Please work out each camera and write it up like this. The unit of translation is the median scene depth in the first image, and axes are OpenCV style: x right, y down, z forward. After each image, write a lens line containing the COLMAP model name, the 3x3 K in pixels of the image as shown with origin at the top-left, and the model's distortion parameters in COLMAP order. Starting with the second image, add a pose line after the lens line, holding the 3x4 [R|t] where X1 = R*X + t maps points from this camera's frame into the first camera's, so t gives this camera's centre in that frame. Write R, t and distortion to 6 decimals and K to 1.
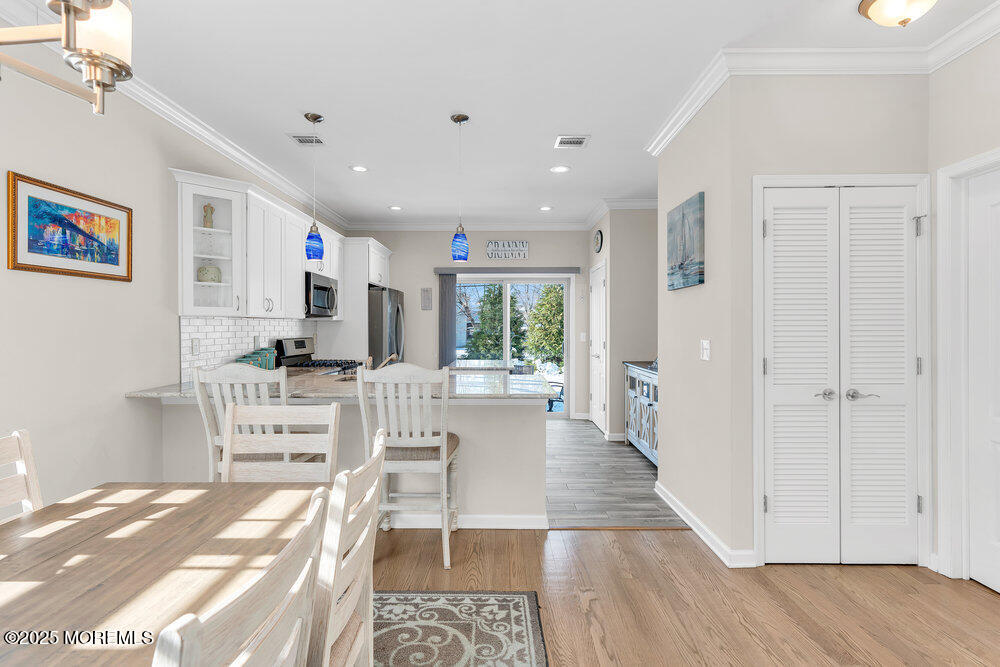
lens RADIAL K [[494.8, 0, 499.1], [0, 494.8, 330.4], [0, 0, 1]] dist [-0.002016, -0.000062]
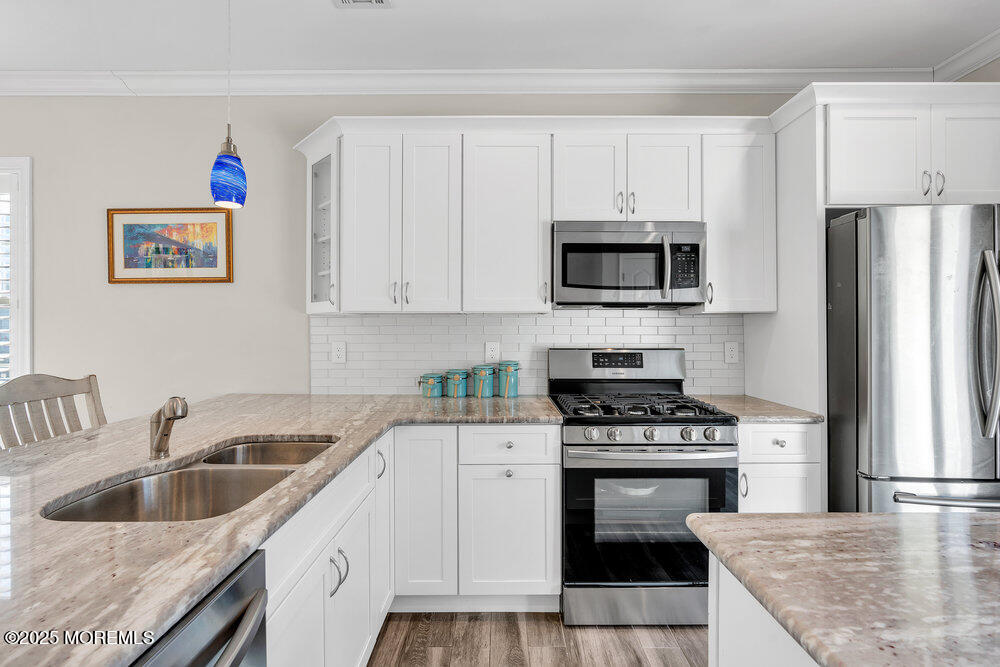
lens RADIAL K [[457.3, 0, 503.4], [0, 457.3, 328.7], [0, 0, 1]] dist [-0.004671, -0.000868]
pose [[-0.022575, -0.005797, -0.999728, 0.118939], [-0.007570, 0.999956, -0.005628, -0.004471], [0.999716, 0.007441, -0.022618, 1.309074]]
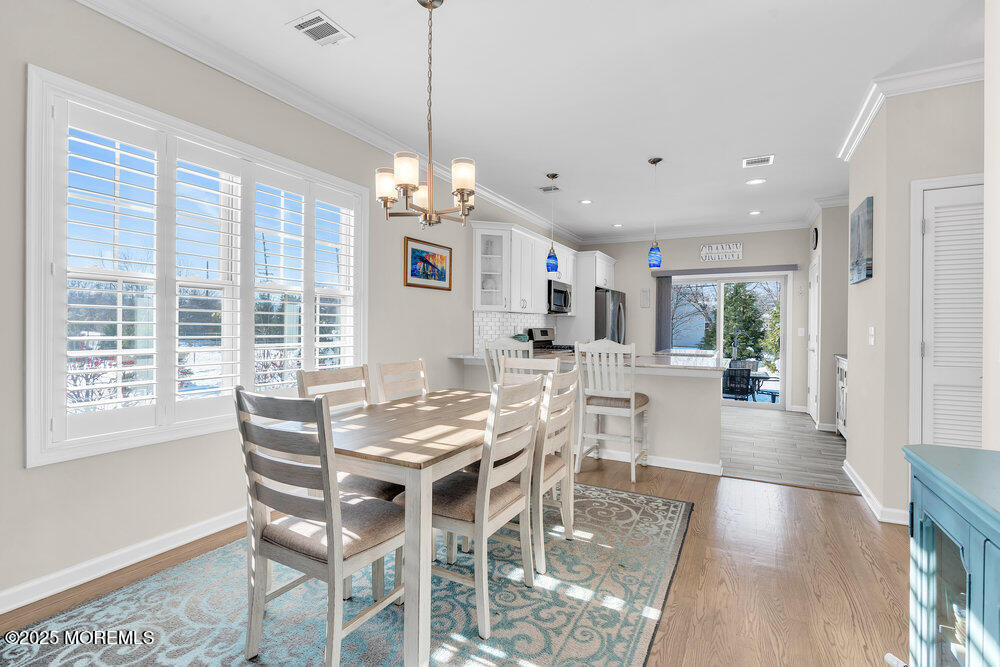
lens RADIAL K [[494.8, 0, 499.1], [0, 494.8, 330.4], [0, 0, 1]] dist [-0.002016, -0.000062]
pose [[0.883367, 0.008105, -0.468613, 0.176271], [-0.010605, 0.999940, -0.002695, 0.035549], [0.468563, 0.007350, 0.883400, -0.367761]]
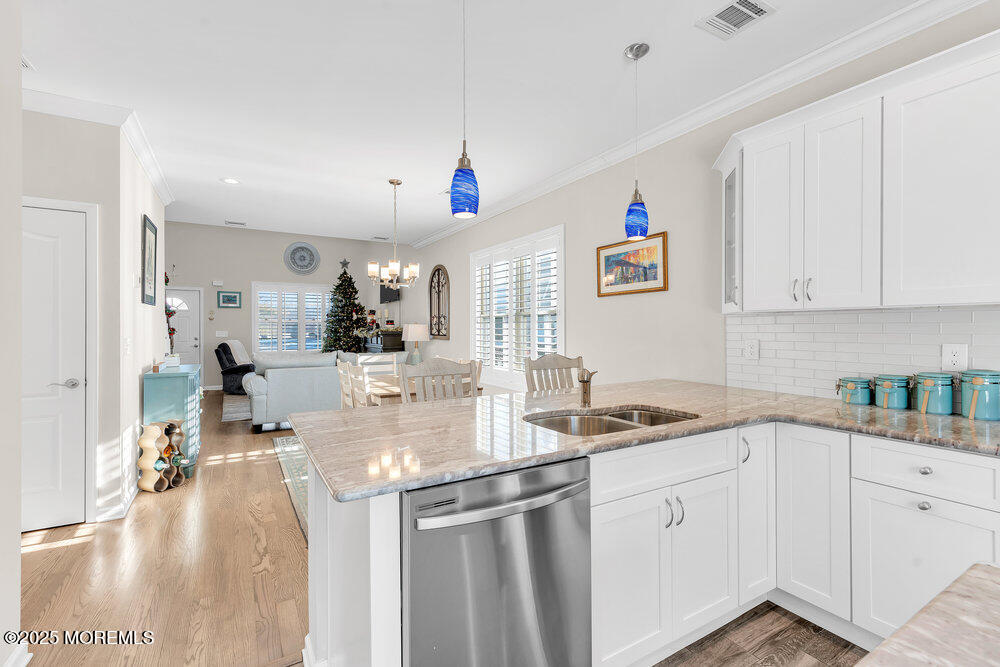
lens RADIAL K [[456.6, 0, 488.8], [0, 456.6, 327.7], [0, 0, 1]] dist [0.026674, 0.000081]
pose [[-0.879379, -0.002887, -0.476114, 0.158755], [-0.005332, 0.999979, 0.003786, -0.005968], [0.476093, 0.005868, -0.879375, 1.509738]]
